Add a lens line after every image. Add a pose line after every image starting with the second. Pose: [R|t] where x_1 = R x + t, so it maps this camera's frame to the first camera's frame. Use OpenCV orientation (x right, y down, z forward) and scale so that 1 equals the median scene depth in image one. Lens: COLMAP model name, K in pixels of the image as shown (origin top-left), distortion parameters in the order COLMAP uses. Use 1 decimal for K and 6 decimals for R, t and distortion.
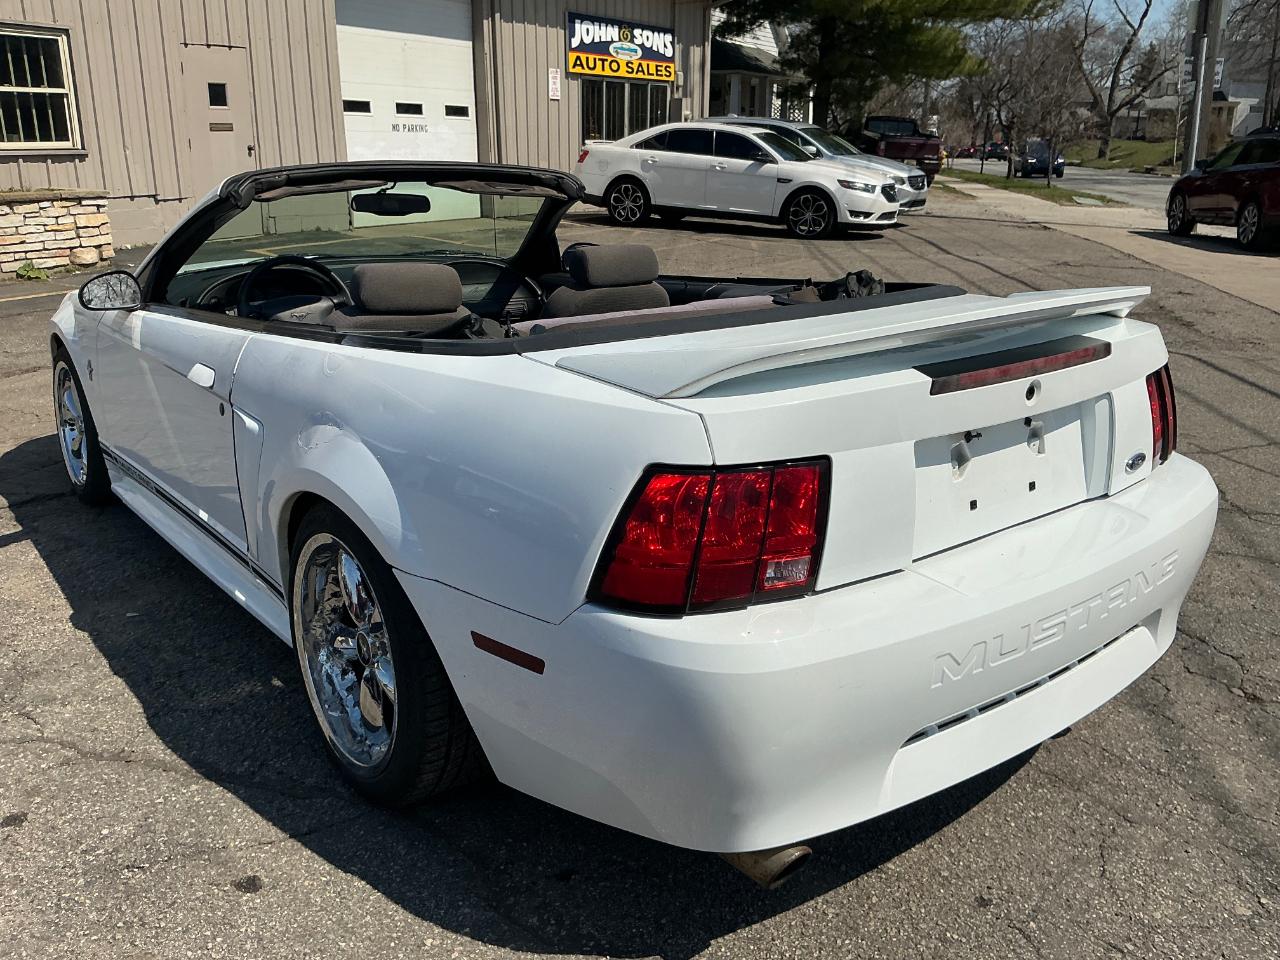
lens RADIAL K [[1080.2, 0, 638.3], [0, 1080.2, 482.1], [0, 0, 1]] dist [0.079248, -0.176994]
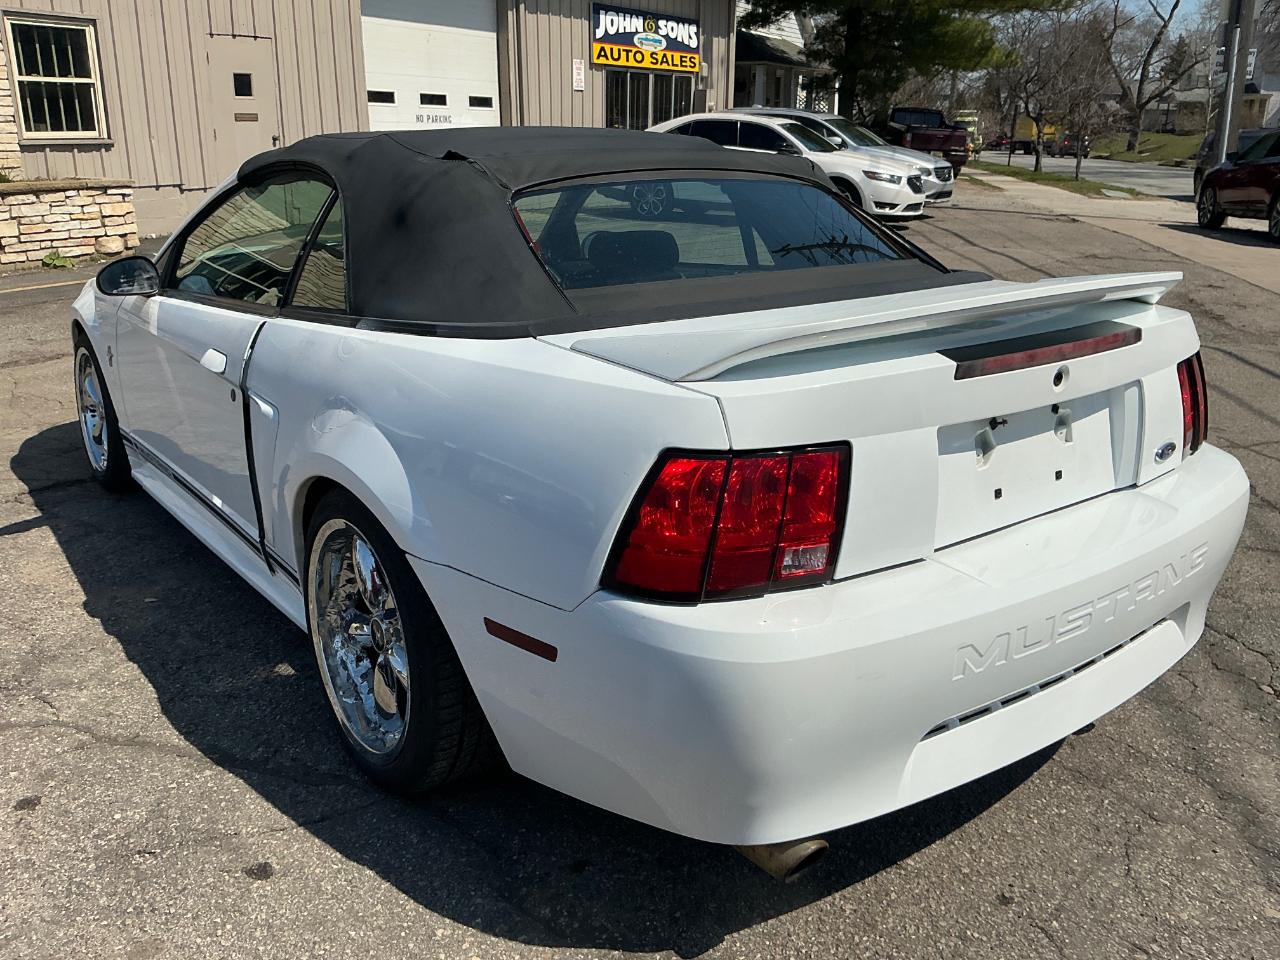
lens RADIAL K [[1080.2, 0, 637.1], [0, 1080.2, 478.5], [0, 0, 1]] dist [0.073657, -0.163357]
pose [[0.999745, 0.006972, -0.021500, 0.003528], [-0.006903, 0.999971, 0.003273, 0.004064], [0.021522, -0.003123, 0.999763, 0.011389]]
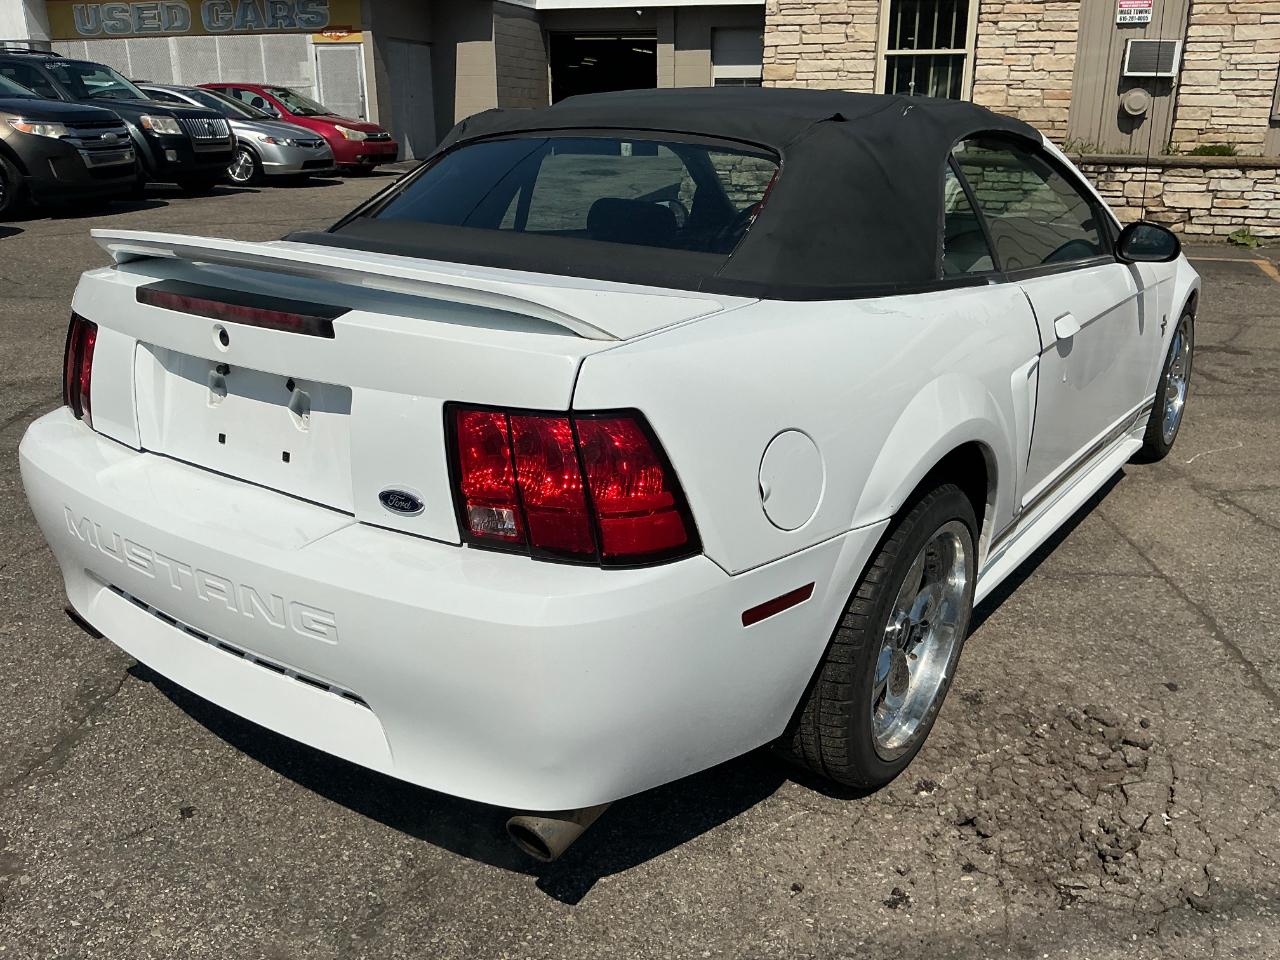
lens RADIAL K [[1080.2, 0, 638.3], [0, 1080.2, 482.1], [0, 0, 1]] dist [0.079248, -0.176994]
pose [[0.275588, 0.313461, -0.908732, 0.708145], [-0.292122, 0.927941, 0.231497, -0.150777], [0.915815, 0.201663, 0.347298, 0.535953]]
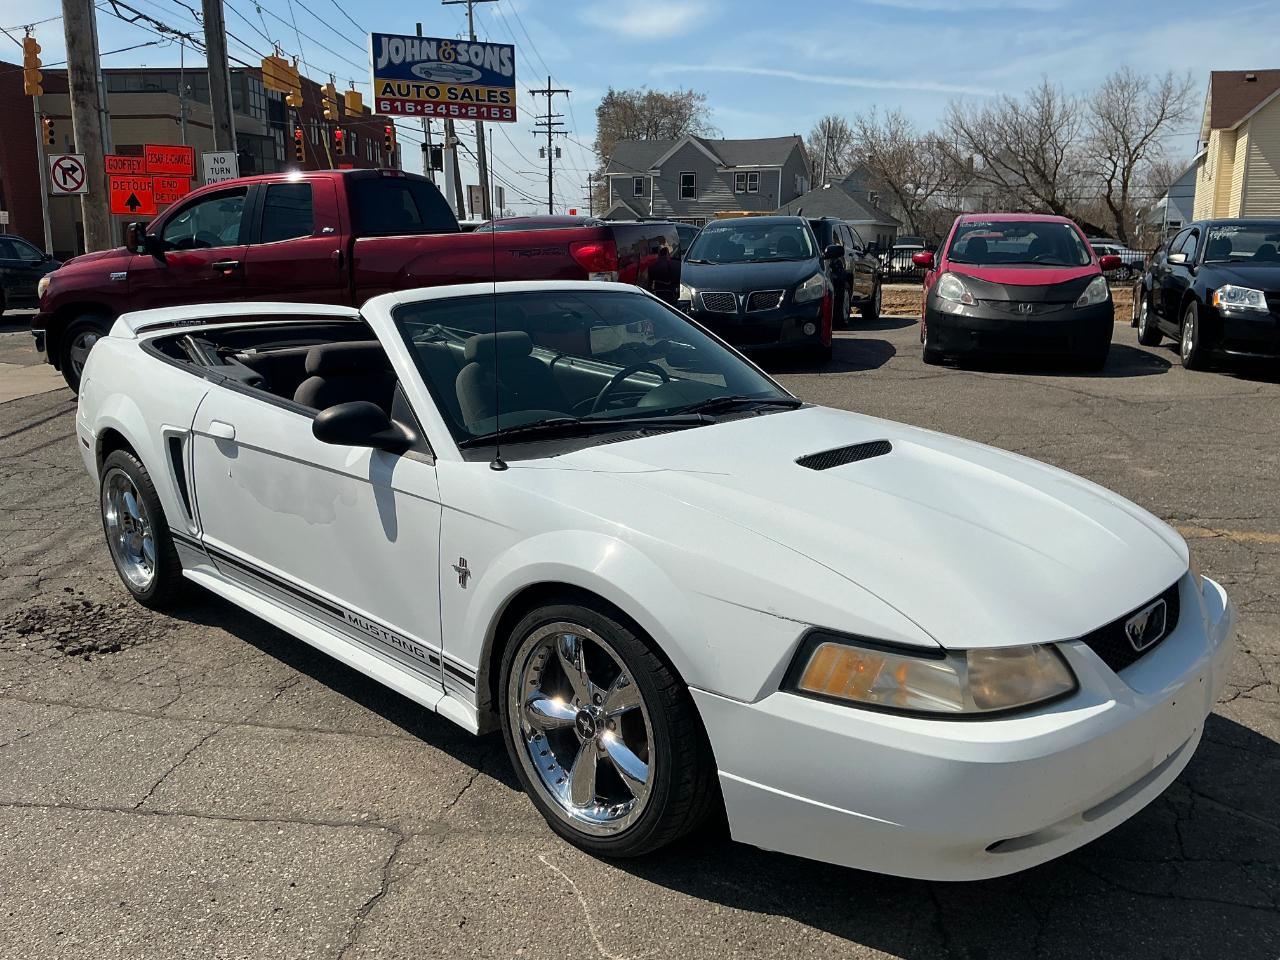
lens RADIAL K [[1080.4, 0, 640.0], [0, 1080.4, 480.0], [0, 0, 1]] dist [0.075930, -0.170225]
pose [[-0.992417, 0.017609, -0.121646, -0.183871], [-0.045744, 0.865677, 0.498508, -0.644277], [0.114084, 0.500293, -0.858307, 1.974244]]
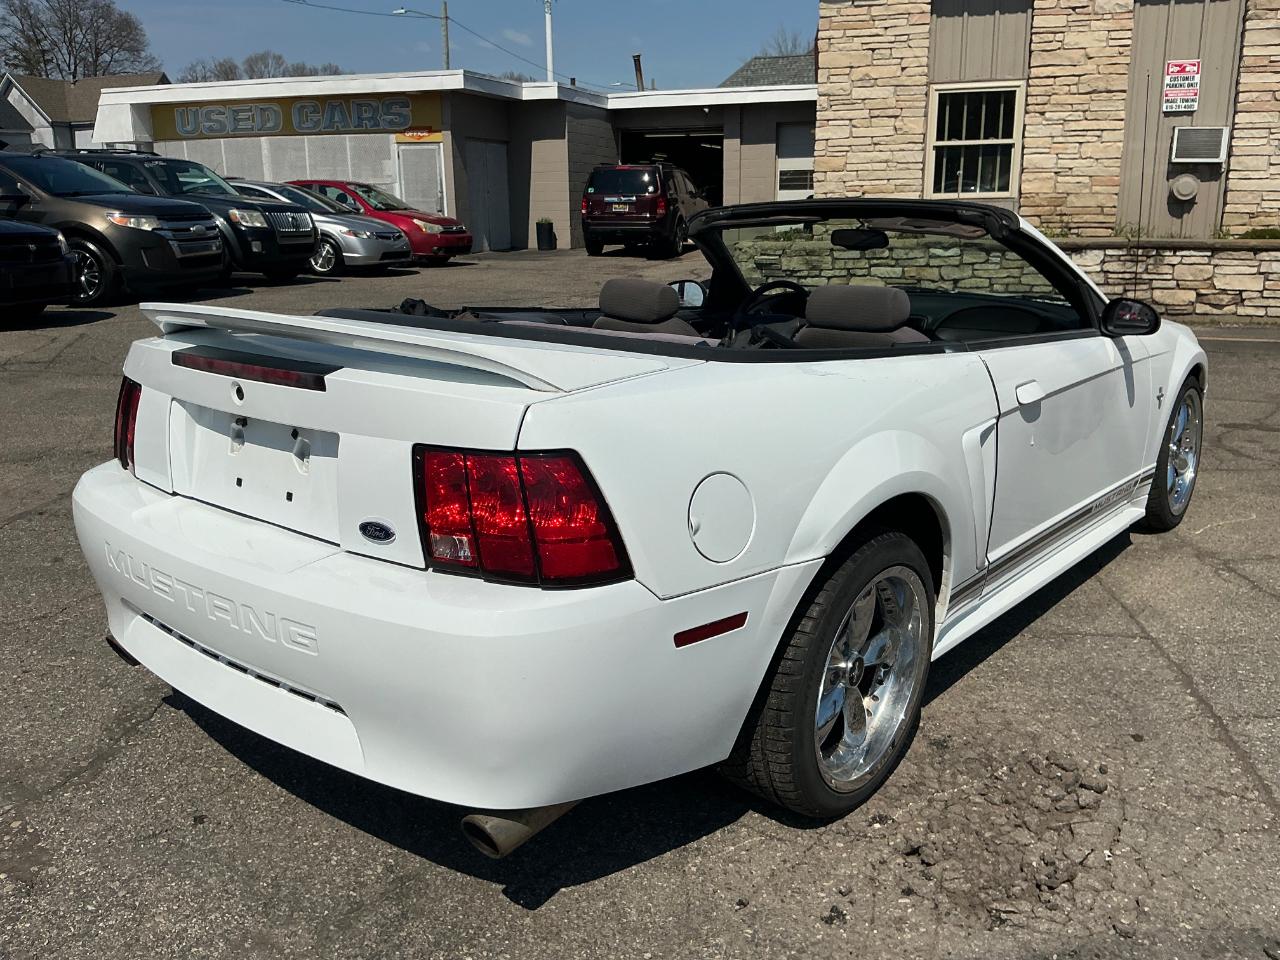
lens RADIAL K [[1078.1, 0, 636.0], [0, 1078.1, 483.8], [0, 0, 1]] dist [0.109997, -0.240977]
pose [[0.207065, 0.245330, -0.947068, 0.788179], [-0.287307, 0.940612, 0.180842, -0.161496], [0.935189, 0.234654, 0.265253, 0.577522]]
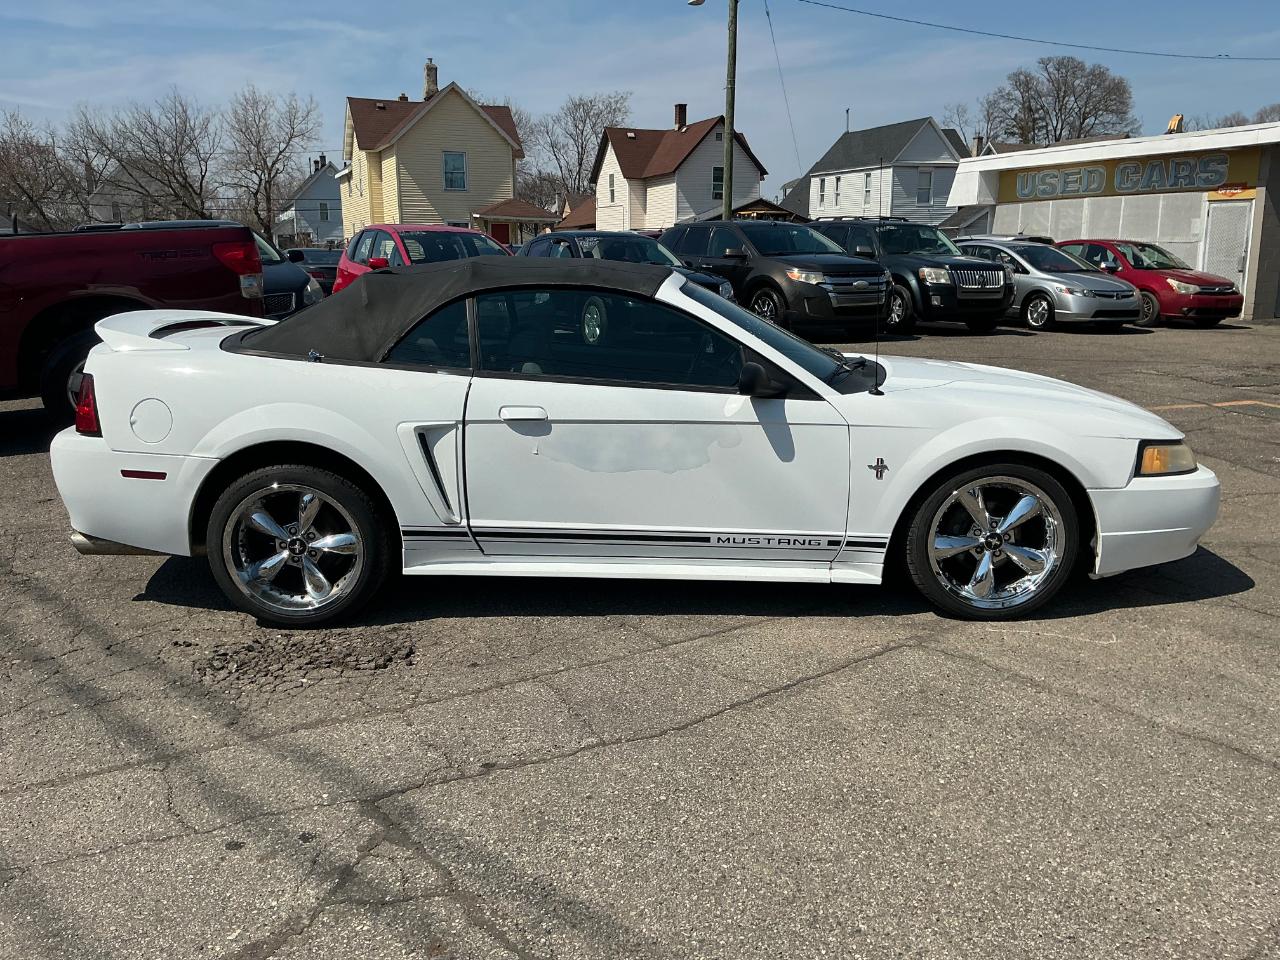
lens RADIAL K [[1078.1, 0, 636.0], [0, 1078.1, 483.8], [0, 0, 1]] dist [0.109997, -0.240977]
pose [[-0.614299, 0.159415, -0.772803, 0.858226], [-0.240999, 0.894678, 0.376125, -0.535814], [0.751370, 0.417298, -0.511181, 1.711691]]
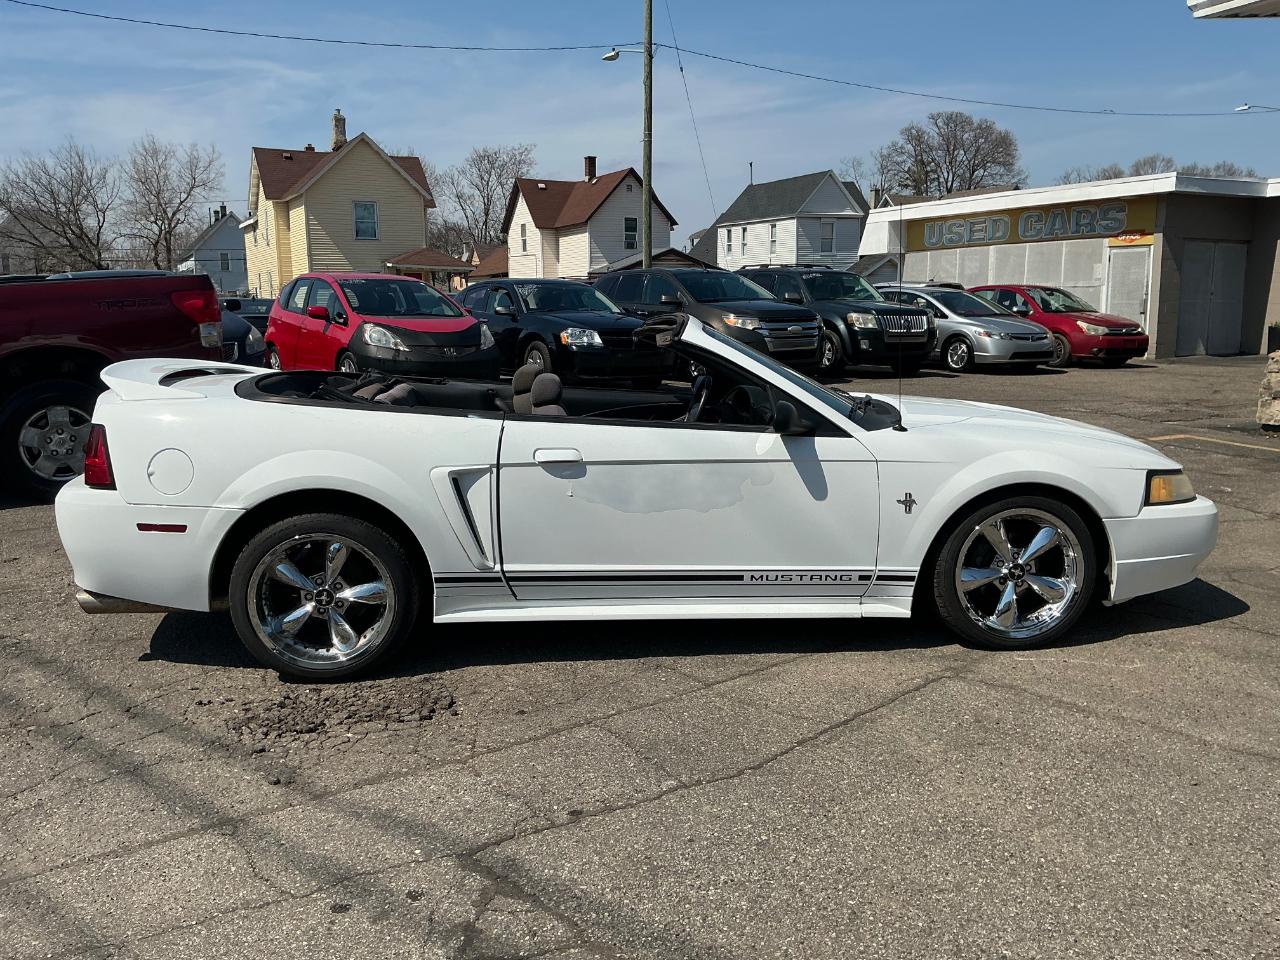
lens RADIAL K [[1078.1, 0, 636.0], [0, 1078.1, 483.8], [0, 0, 1]] dist [0.109997, -0.240977]
pose [[-0.542009, 0.138408, -0.828897, 0.933702], [-0.249421, 0.915405, 0.315947, -0.497997], [0.802506, 0.377991, -0.461636, 1.613031]]
